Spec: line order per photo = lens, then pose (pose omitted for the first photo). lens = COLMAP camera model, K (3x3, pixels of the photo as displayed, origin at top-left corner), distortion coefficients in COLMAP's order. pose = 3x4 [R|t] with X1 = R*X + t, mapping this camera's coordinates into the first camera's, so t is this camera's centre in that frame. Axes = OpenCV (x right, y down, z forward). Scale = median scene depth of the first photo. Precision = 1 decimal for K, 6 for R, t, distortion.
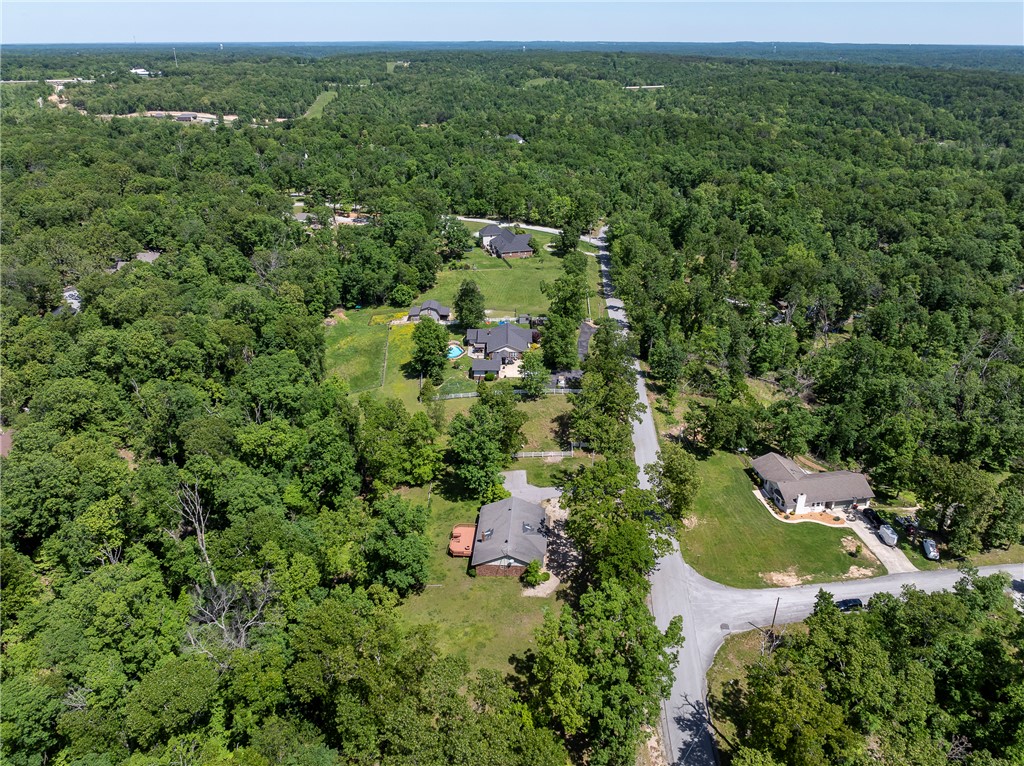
lens RADIAL K [[707.1, 0, 522.6], [0, 707.1, 431.0], [0, 0, 1]] dist [-0.011668, 0.001423]
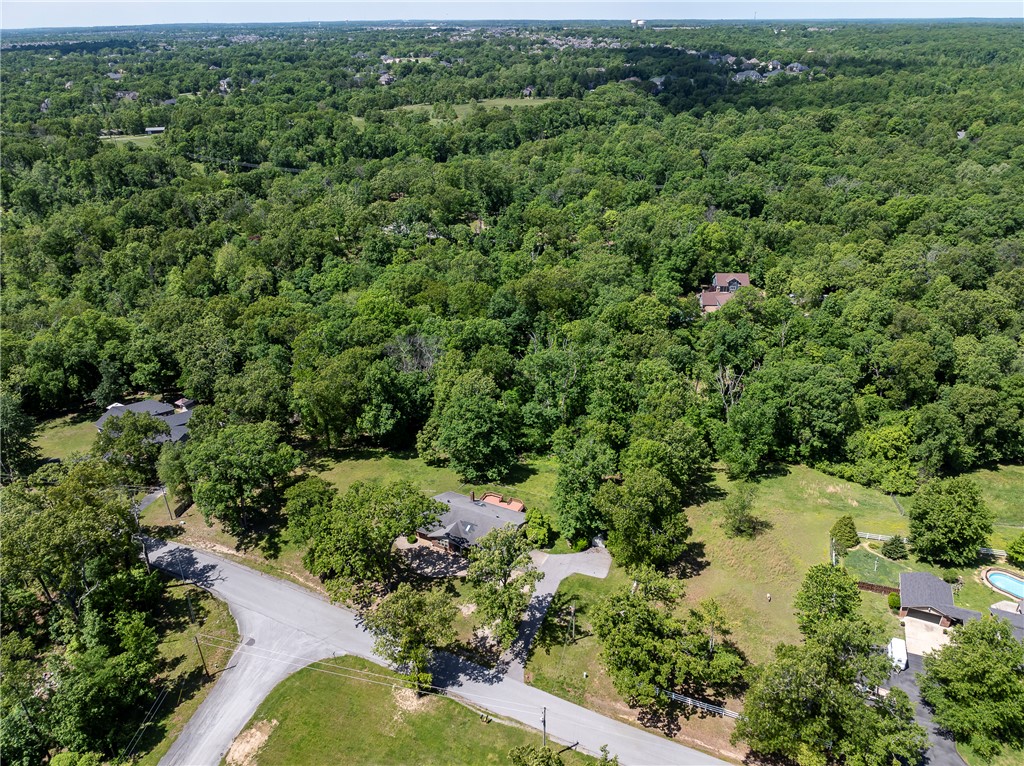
lens RADIAL K [[724.6, 0, 514.8], [0, 724.6, 384.7], [0, 0, 1]] dist [-0.025768, 0.010036]
pose [[-0.403537, 0.417555, -0.814129, 0.635587], [-0.436785, 0.693946, 0.572415, -0.530334], [0.803975, 0.586590, -0.097651, 0.967257]]
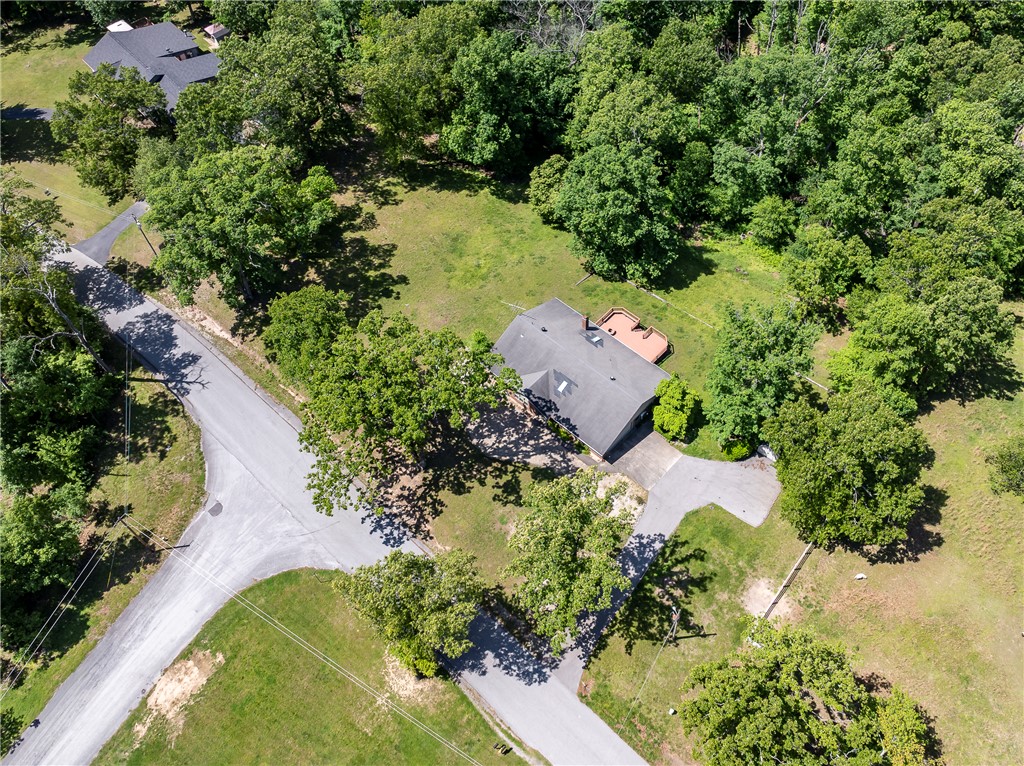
lens RADIAL K [[883.3, 0, 557.3], [0, 883.3, 362.4], [0, 0, 1]] dist [-0.023969, 0.007508]
pose [[-0.629915, 0.632935, -0.450111, 0.301756], [-0.367308, 0.267861, 0.890694, -0.477142], [0.684318, 0.726391, 0.063753, 0.878352]]
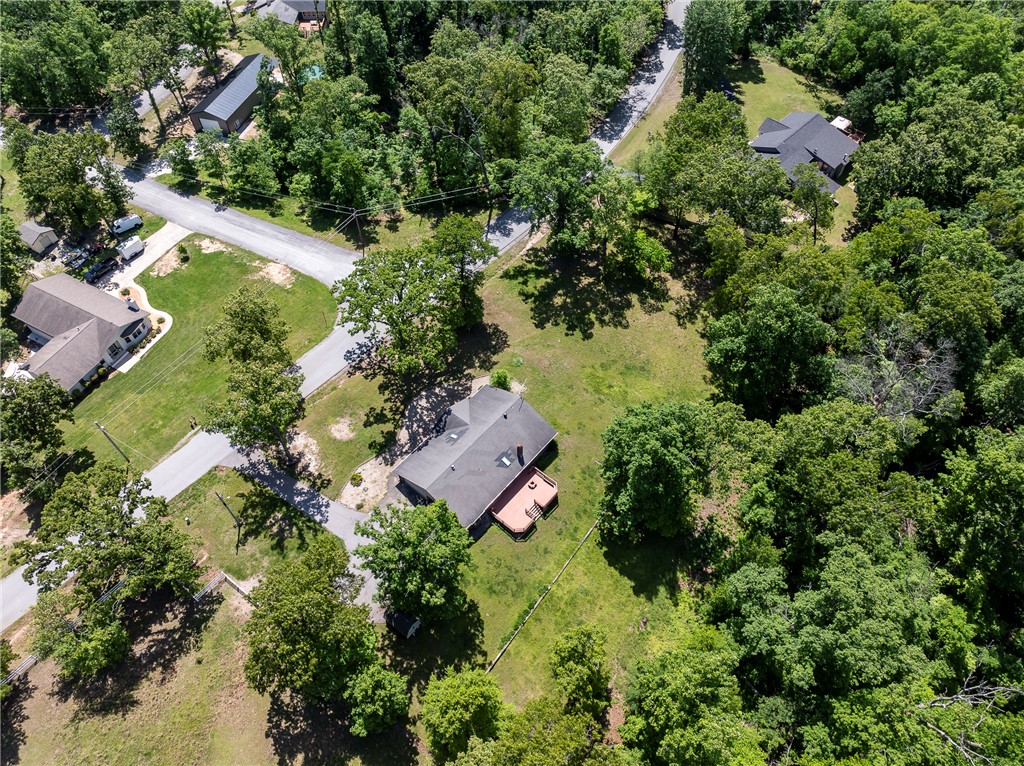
lens RADIAL K [[712.2, 0, 515.0], [0, 712.2, 388.7], [0, 0, 1]] dist [-0.028603, 0.013241]
pose [[-0.795597, -0.483574, 0.364940, -0.254674], [0.304800, 0.201088, 0.930946, -0.470000], [-0.523567, 0.851892, -0.012591, 0.879329]]
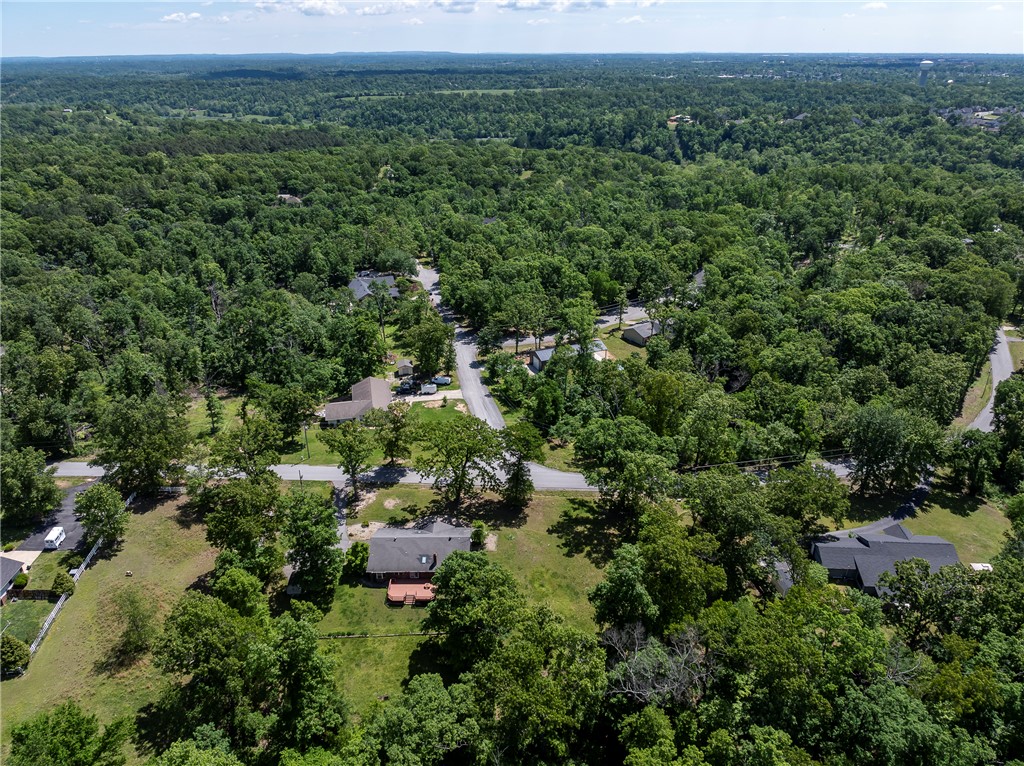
lens RADIAL K [[712.2, 0, 515.0], [0, 712.2, 388.7], [0, 0, 1]] dist [-0.028603, 0.013241]
pose [[-0.053022, -0.432935, 0.899864, -0.763433], [0.488948, 0.774465, 0.401414, -0.334532], [-0.870700, 0.461271, 0.170619, 0.579808]]
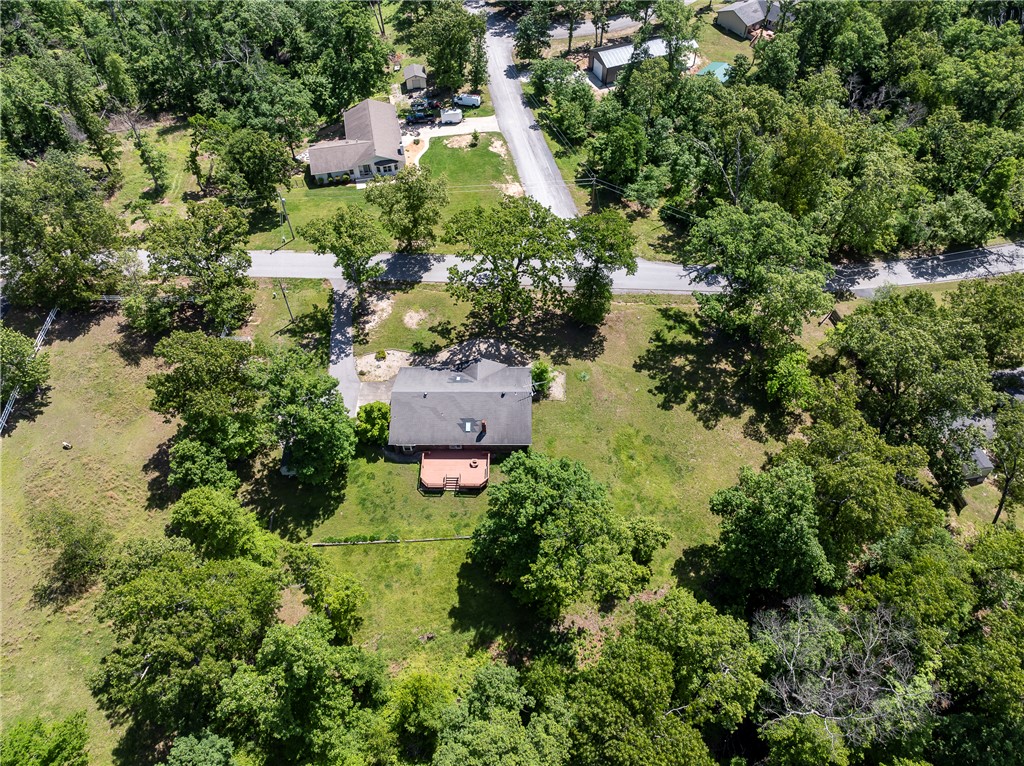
lens RADIAL K [[716.6, 0, 513.6], [0, 716.6, 384.3], [0, 0, 1]] dist [-0.022902, 0.001323]
pose [[-0.038557, -0.782864, 0.620997, -0.416067], [0.496415, 0.524342, 0.691837, -0.307843], [-0.867229, 0.334947, 0.368409, 0.647327]]
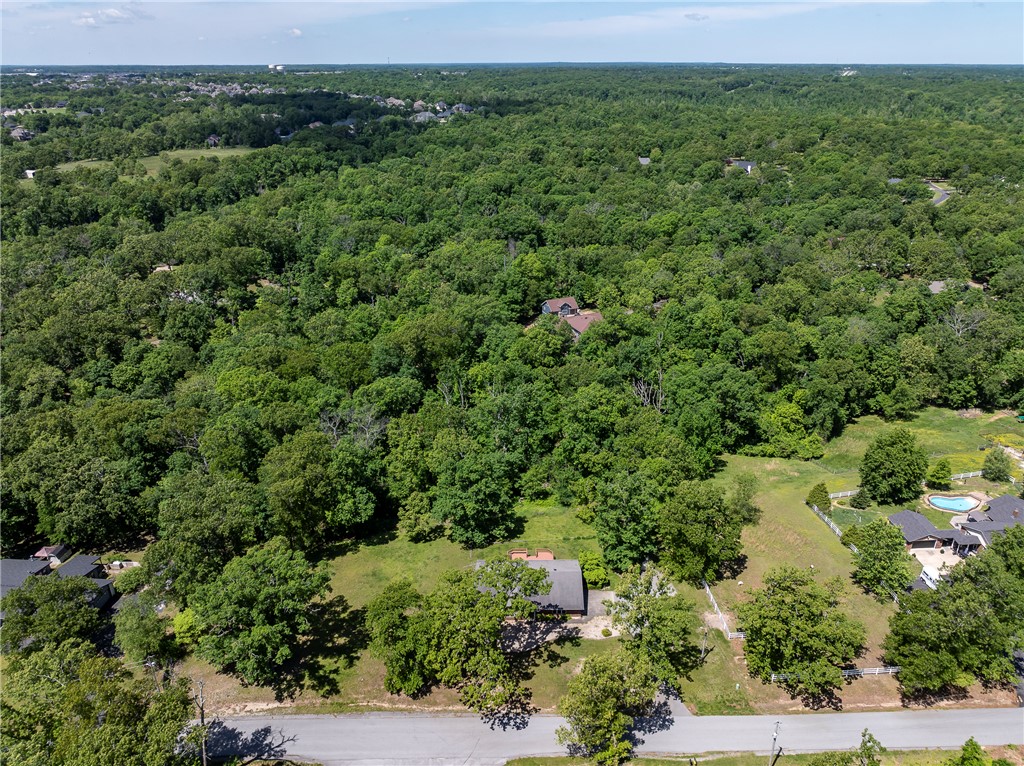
lens RADIAL K [[728.4, 0, 519.7], [0, 728.4, 383.7], [0, 0, 1]] dist [-0.033831, 0.021741]
pose [[0.056898, 0.405628, -0.912266, 0.684819], [-0.483840, 0.810477, 0.330191, -0.341987], [0.873305, 0.422604, 0.242374, 0.615454]]
